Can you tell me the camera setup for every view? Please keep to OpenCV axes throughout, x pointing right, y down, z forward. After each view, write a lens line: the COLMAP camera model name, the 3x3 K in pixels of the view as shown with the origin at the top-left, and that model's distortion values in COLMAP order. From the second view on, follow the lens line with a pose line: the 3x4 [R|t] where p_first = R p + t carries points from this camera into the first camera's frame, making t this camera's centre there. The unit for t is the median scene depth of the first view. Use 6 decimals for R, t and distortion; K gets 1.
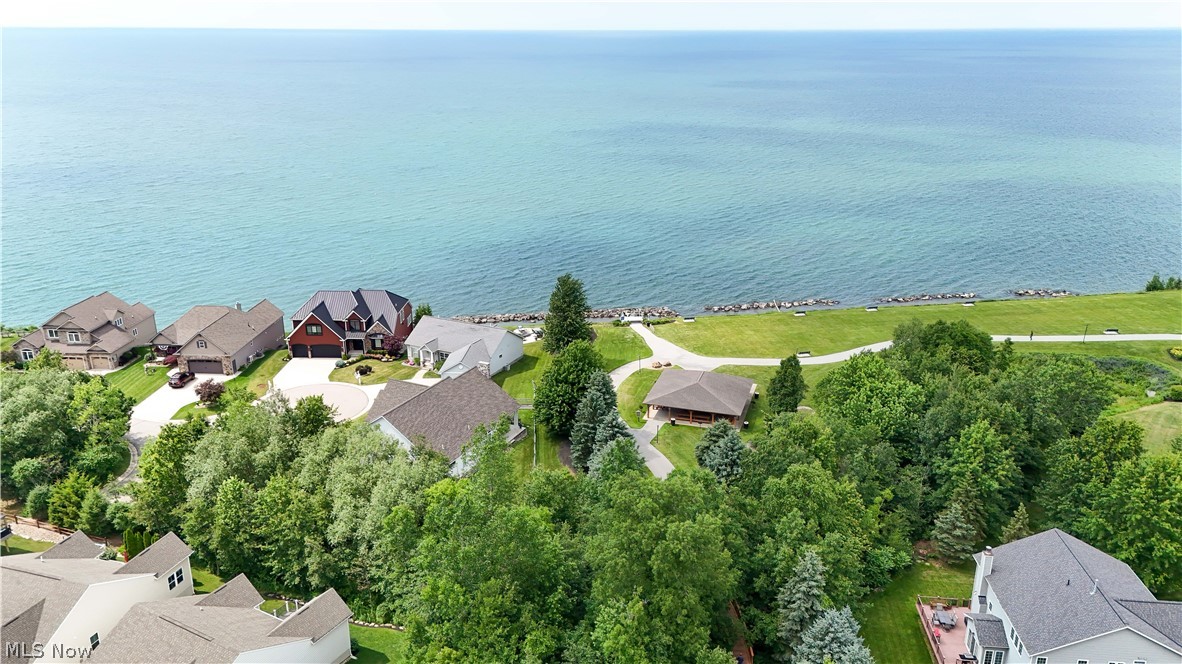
lens RADIAL K [[863.9, 0, 591.0], [0, 863.9, 332.0], [0, 0, 1]] dist [0.028009, -0.006285]
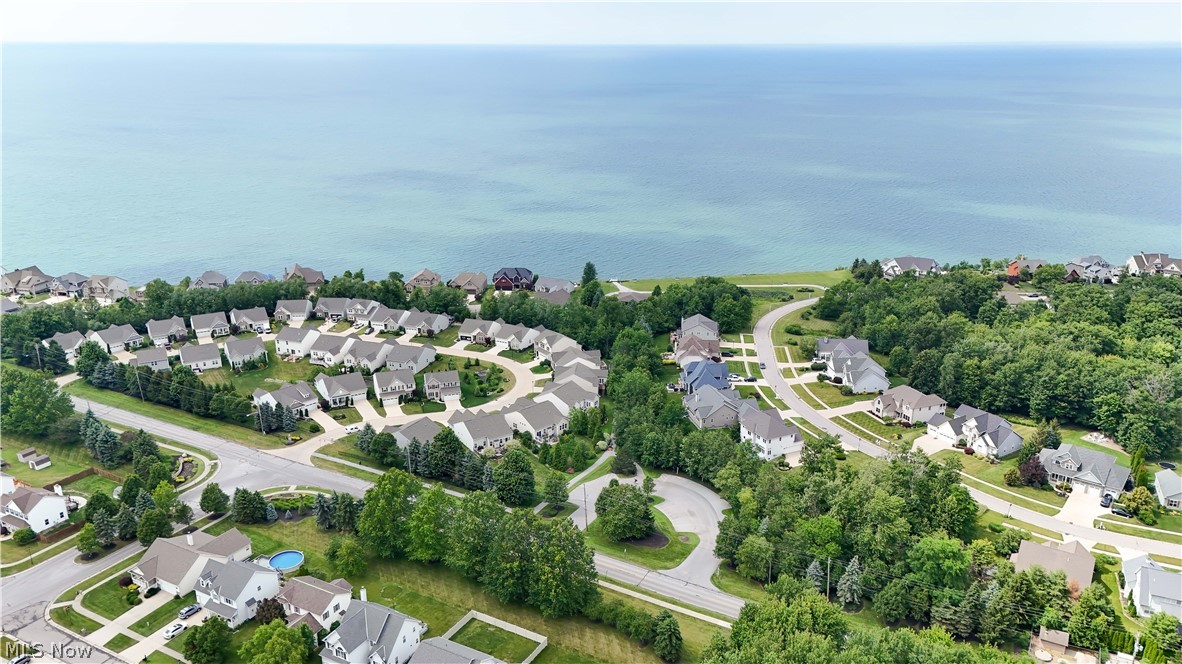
lens RADIAL K [[863.9, 0, 591.0], [0, 863.9, 332.0], [0, 0, 1]] dist [0.028009, -0.006285]
pose [[0.999945, 0.003111, -0.009974, 0.007101], [-0.003238, 0.999913, -0.012824, 0.207659], [0.009933, 0.012856, 0.999868, -1.925477]]
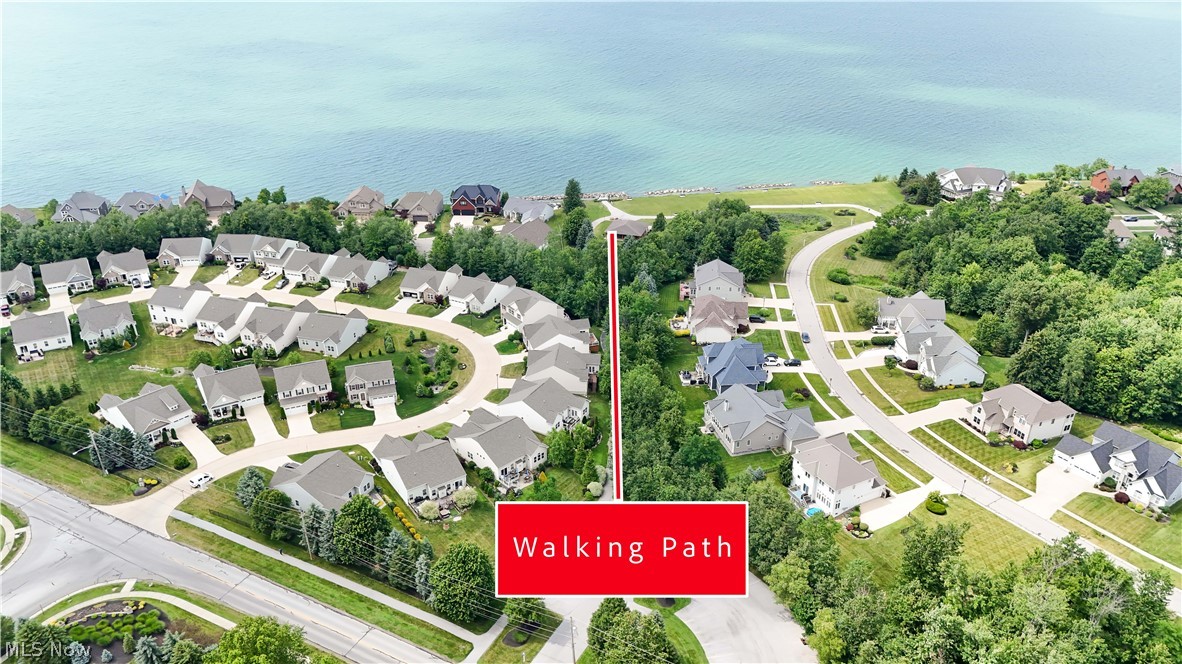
lens RADIAL K [[863.9, 0, 591.0], [0, 863.9, 332.0], [0, 0, 1]] dist [0.028009, -0.006285]
pose [[0.999935, -0.003192, 0.010955, -0.005576], [0.001653, 0.990469, 0.137726, 0.019940], [-0.011290, -0.137699, 0.990410, -1.331140]]
